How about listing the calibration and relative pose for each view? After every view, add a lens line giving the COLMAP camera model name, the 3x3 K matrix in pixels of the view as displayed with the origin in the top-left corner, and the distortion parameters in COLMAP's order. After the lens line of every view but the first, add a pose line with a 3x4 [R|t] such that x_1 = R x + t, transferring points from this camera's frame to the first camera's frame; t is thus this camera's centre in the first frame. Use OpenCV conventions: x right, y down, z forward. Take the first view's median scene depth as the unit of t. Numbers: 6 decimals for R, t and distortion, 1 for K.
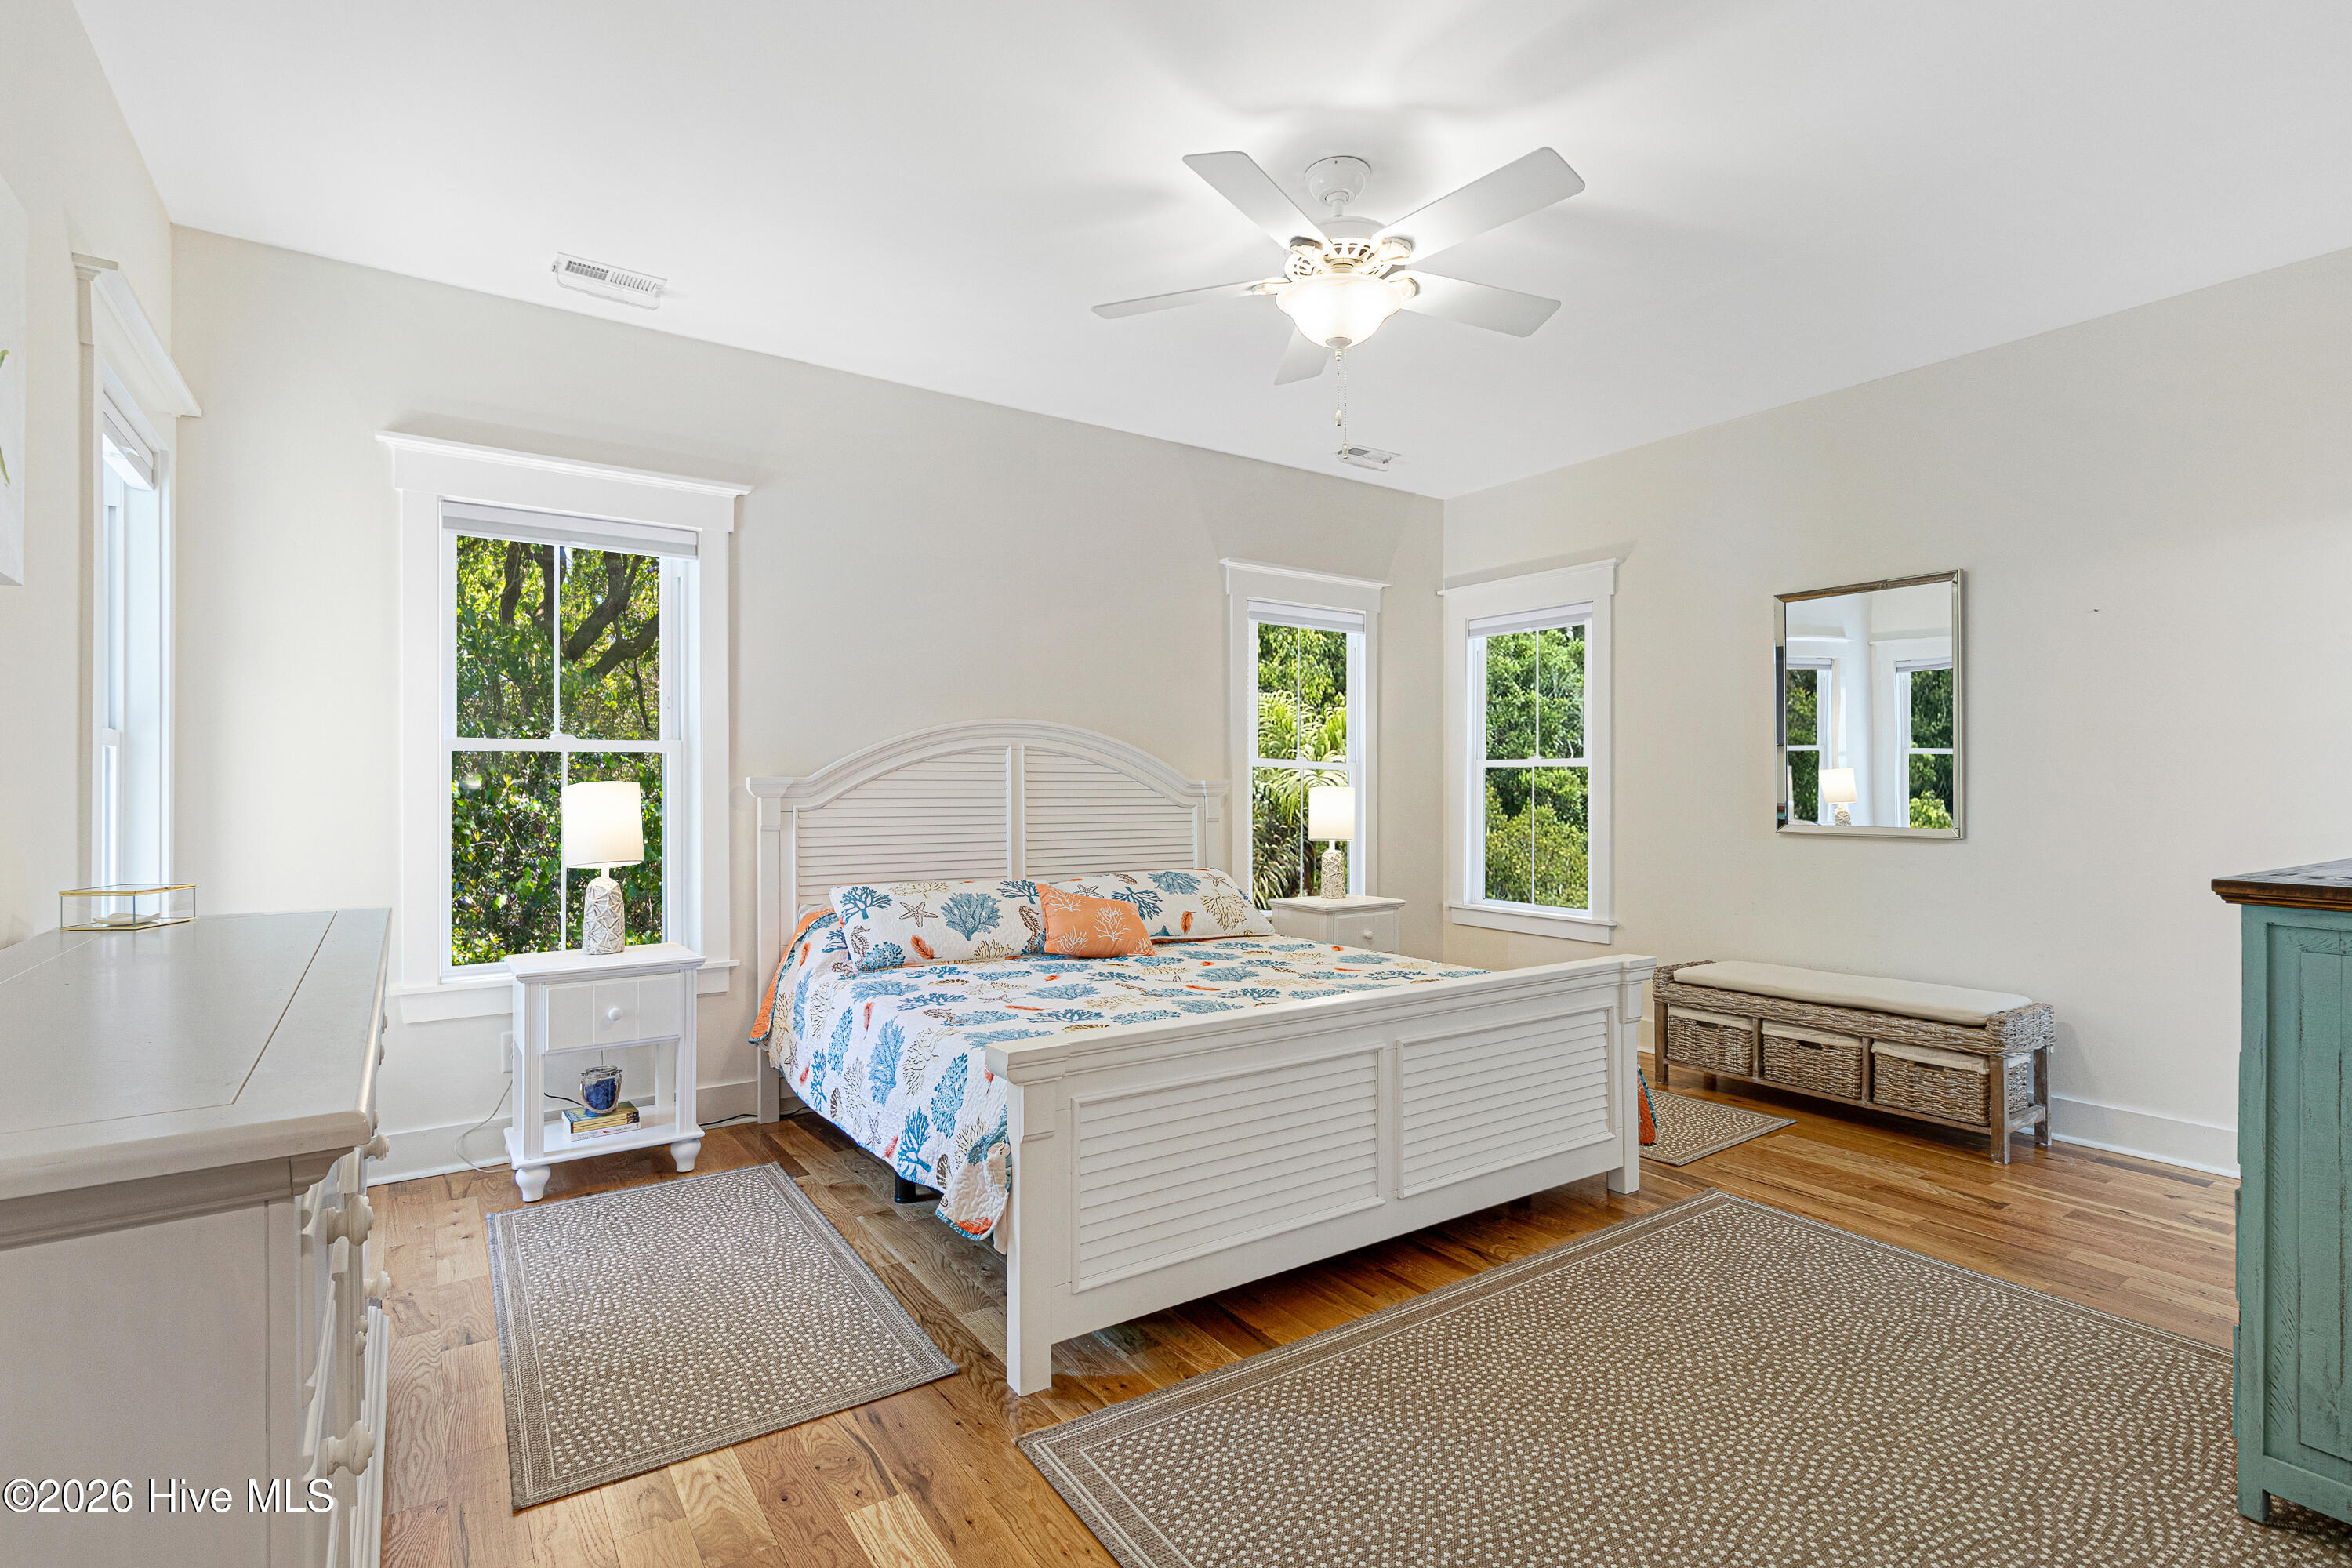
lens RADIAL K [[1088.9, 0, 1138.8], [0, 1088.9, 784.4], [0, 0, 1]] dist [-0.001806, -0.000898]
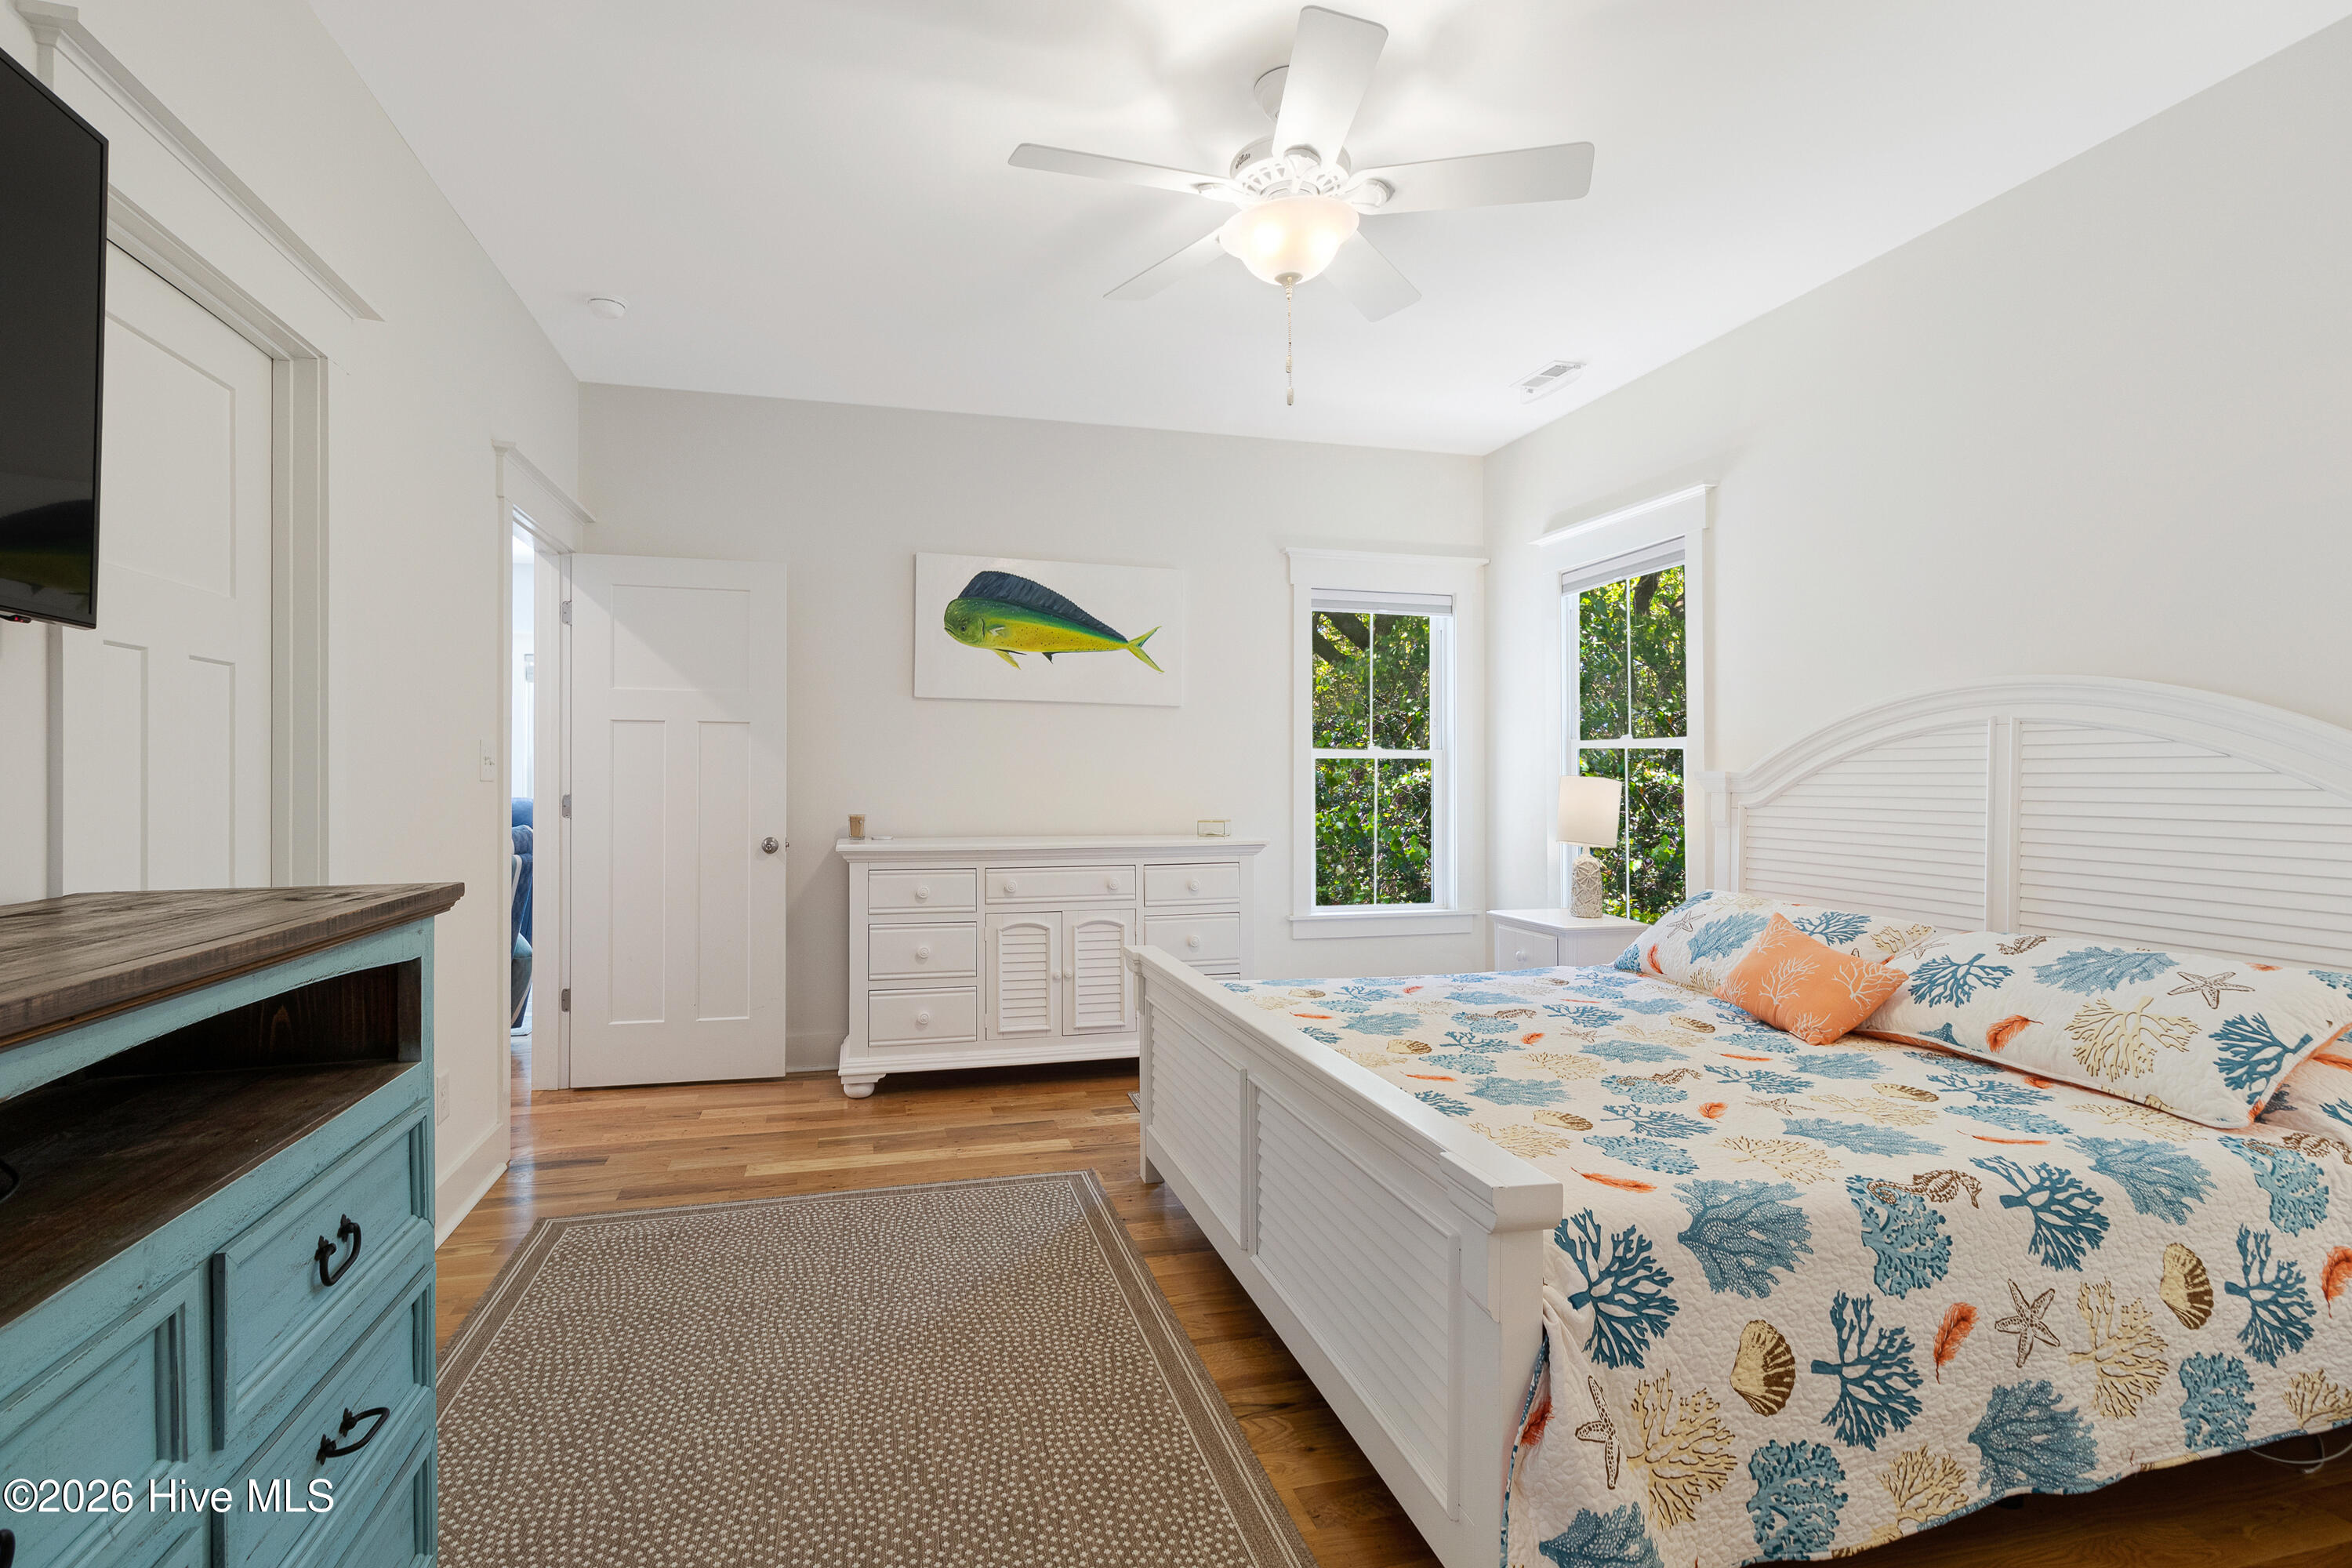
lens RADIAL K [[1143.0, 0, 1166.4], [0, 1143.0, 757.0], [0, 0, 1]] dist [0.022022, 0.000098]
pose [[-0.313022, -0.010038, -0.949693, 1.194101], [0.004649, 0.999916, -0.012102, -0.012495], [0.949735, -0.008203, -0.312949, 1.284433]]
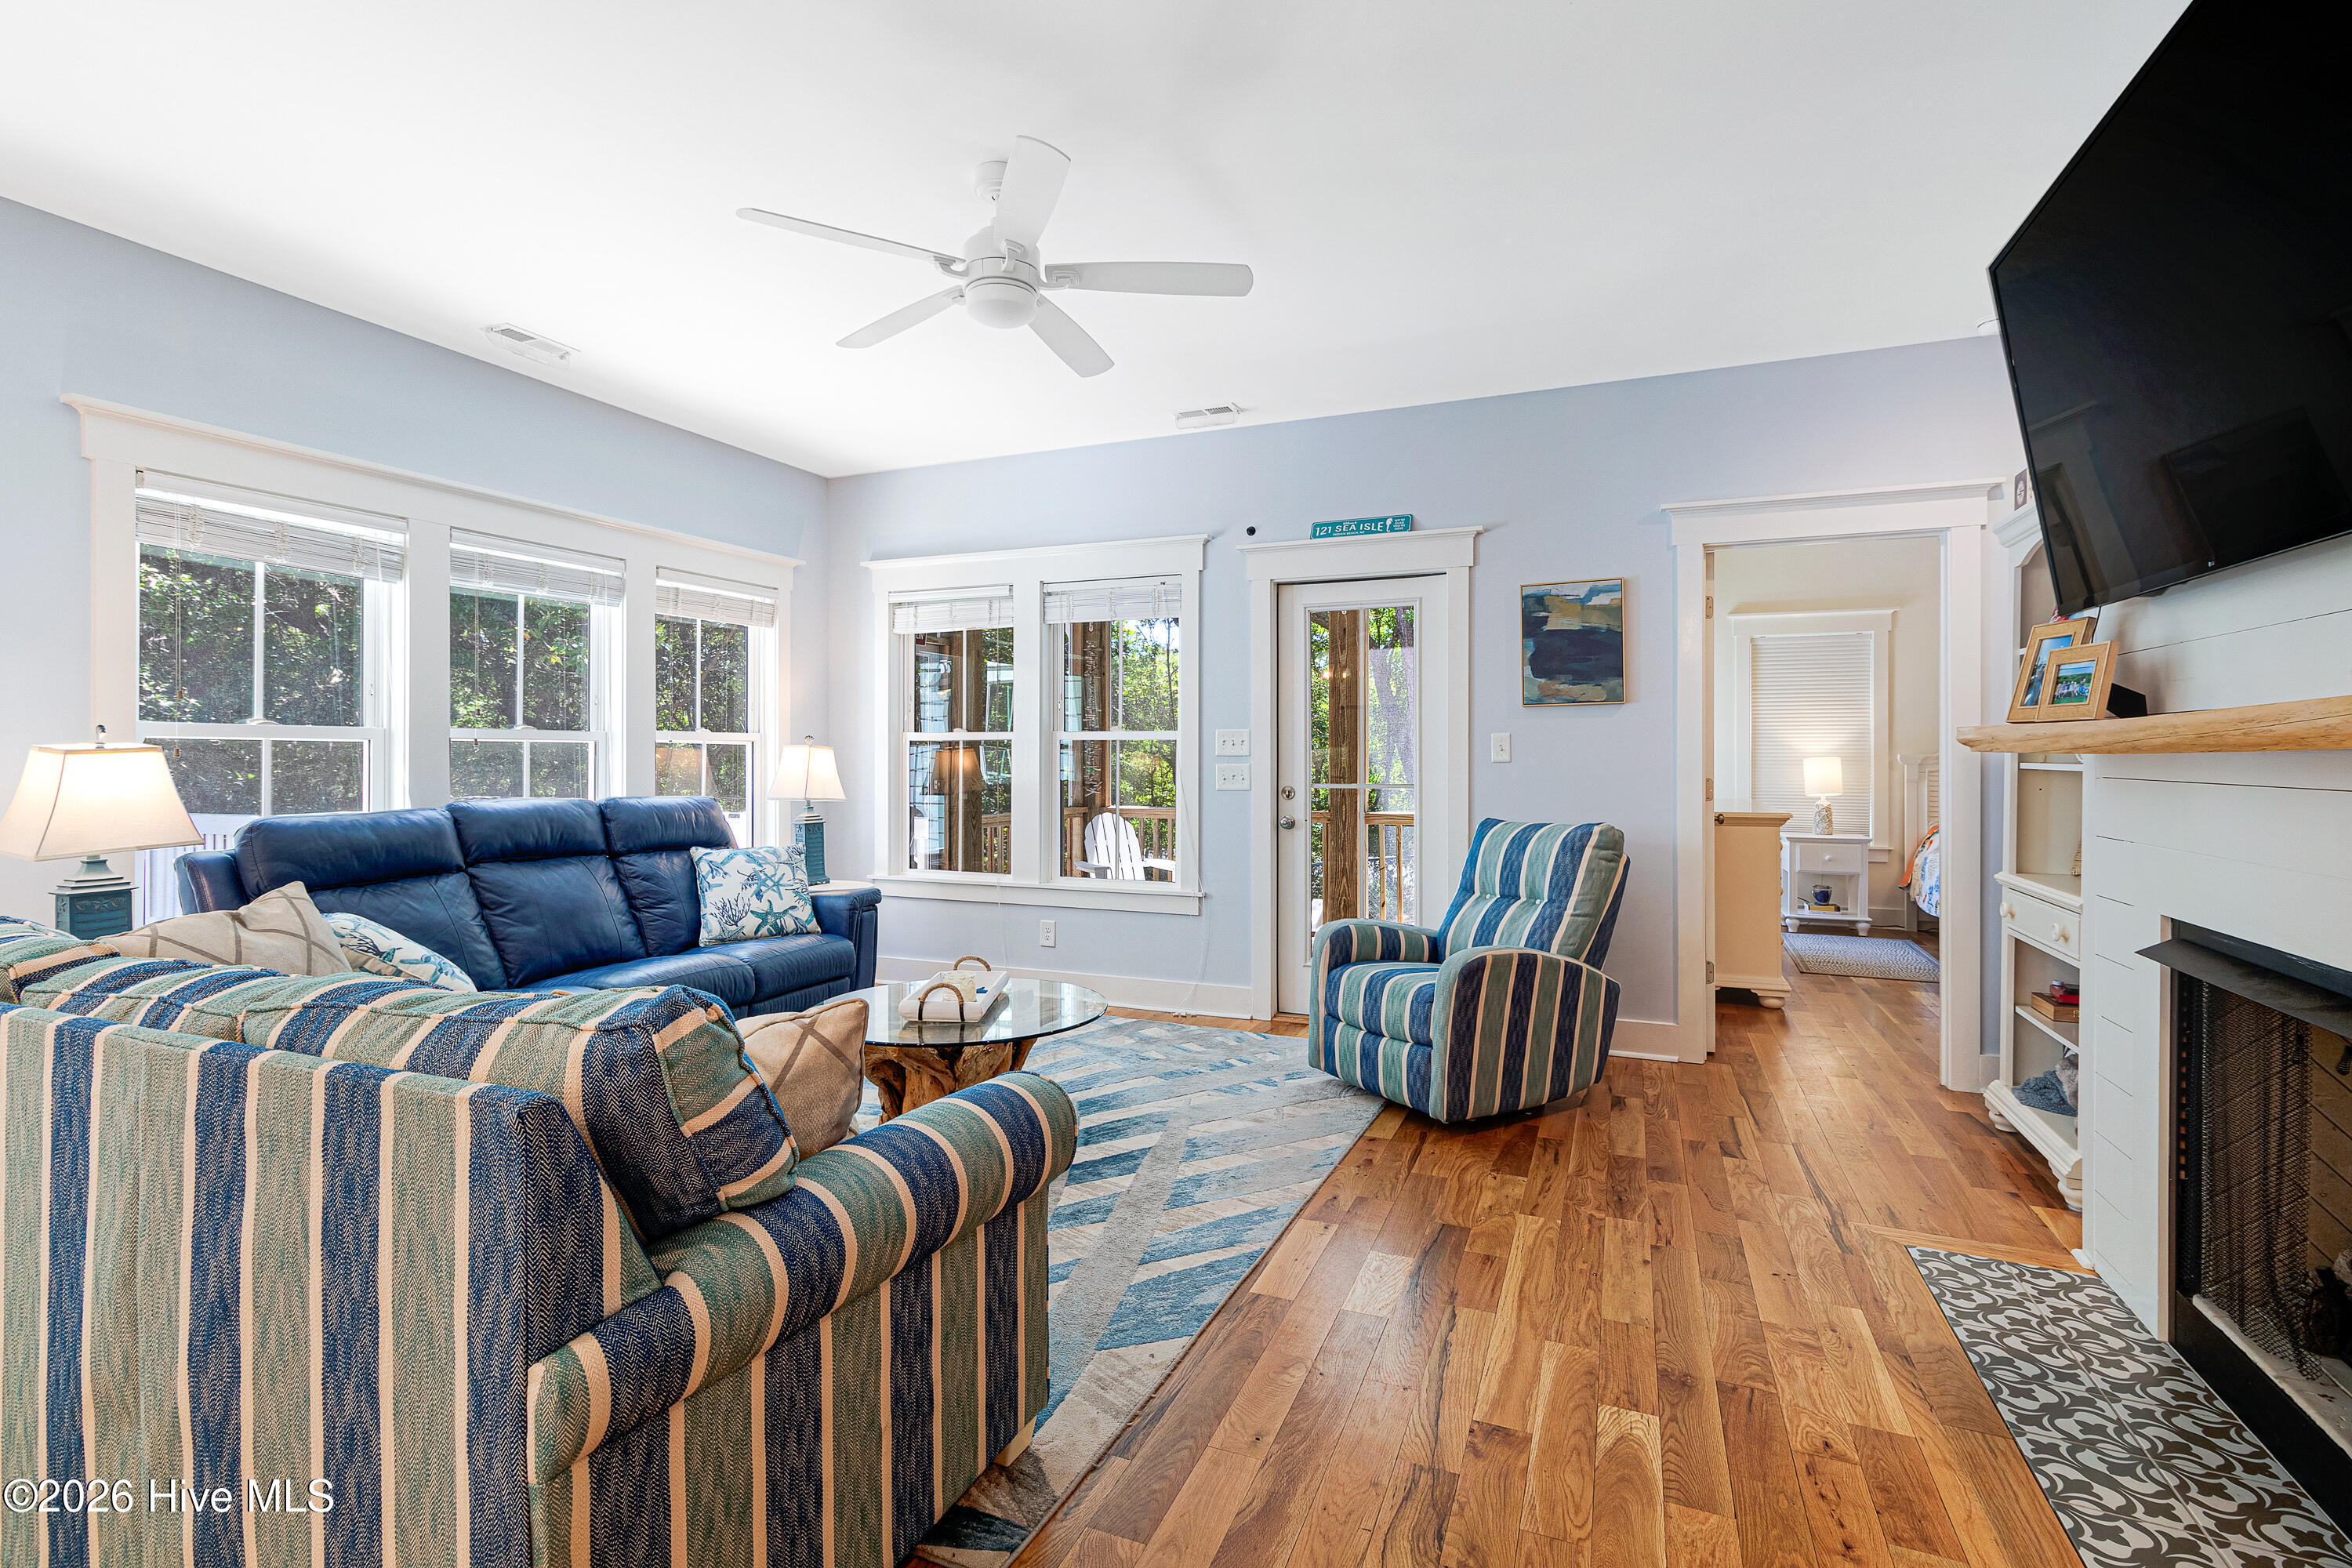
lens RADIAL K [[1143.0, 0, 1166.4], [0, 1143.0, 757.0], [0, 0, 1]] dist [0.022022, 0.000098]
pose [[0.571326, 0.000688, -0.820723, 0.902509], [0.000824, 0.999999, 0.001412, -0.010498], [0.820723, -0.001483, 0.571325, -1.939972]]
